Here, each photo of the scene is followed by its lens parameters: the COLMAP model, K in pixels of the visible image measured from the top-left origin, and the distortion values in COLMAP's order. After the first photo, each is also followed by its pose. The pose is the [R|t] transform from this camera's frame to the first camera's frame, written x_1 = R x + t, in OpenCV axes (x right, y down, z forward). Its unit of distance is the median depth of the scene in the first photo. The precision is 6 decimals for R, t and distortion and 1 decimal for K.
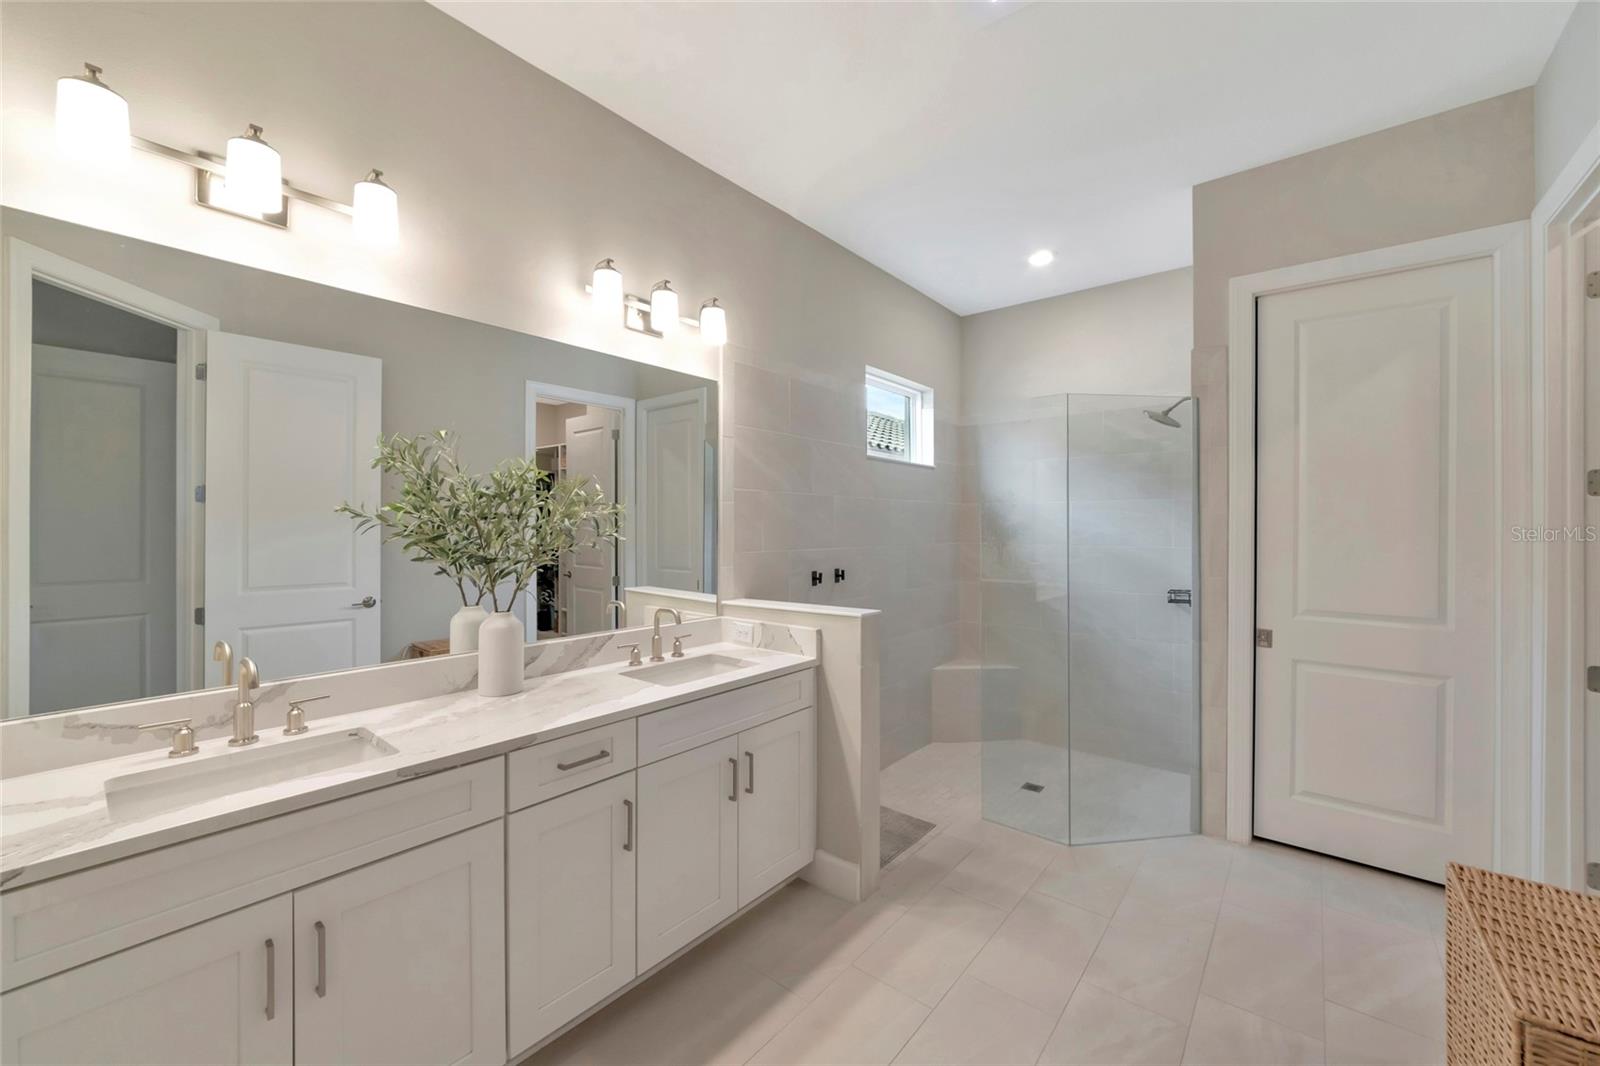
lens RADIAL K [[611.3, 0, 801.8], [0, 611.3, 540.3], [0, 0, 1]] dist [-0.000684, -0.000096]
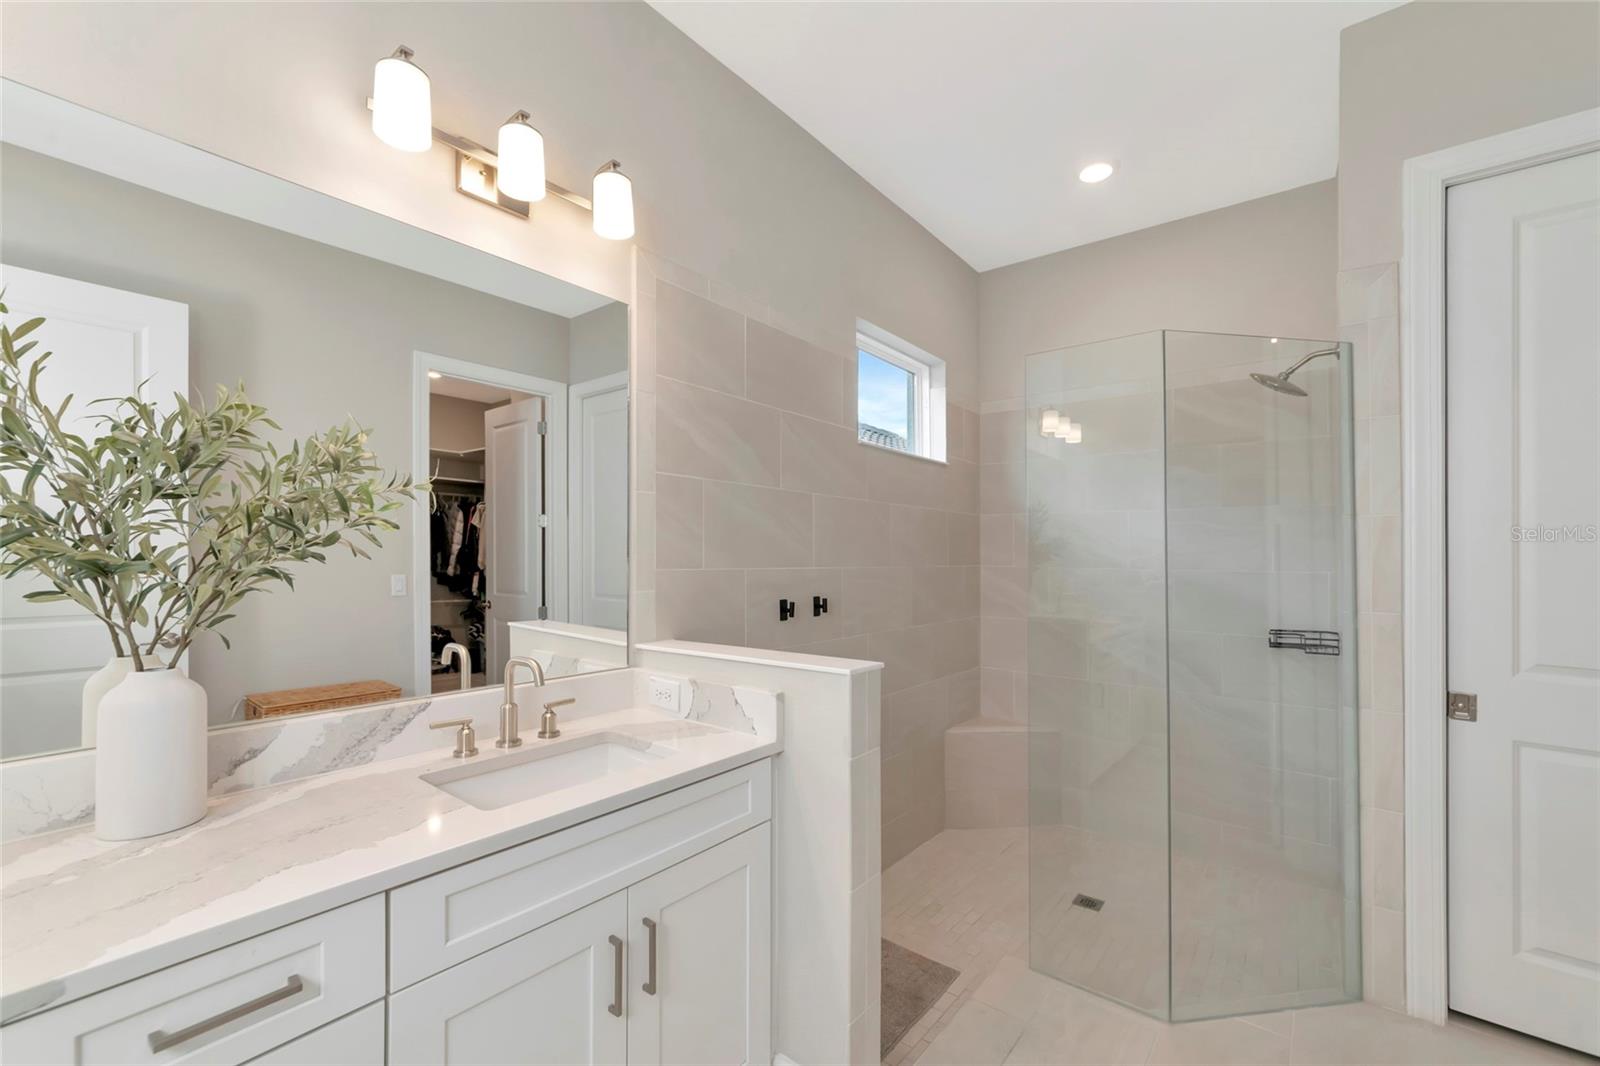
lens RADIAL K [[663.7, 0, 779.1], [0, 663.7, 527.9], [0, 0, 1]] dist [0.018940, 0.000199]
pose [[0.999919, 0.004074, -0.012079, 0.027821], [-0.004818, 0.998053, -0.062193, 0.017521], [0.011802, 0.062246, 0.997991, 0.260830]]
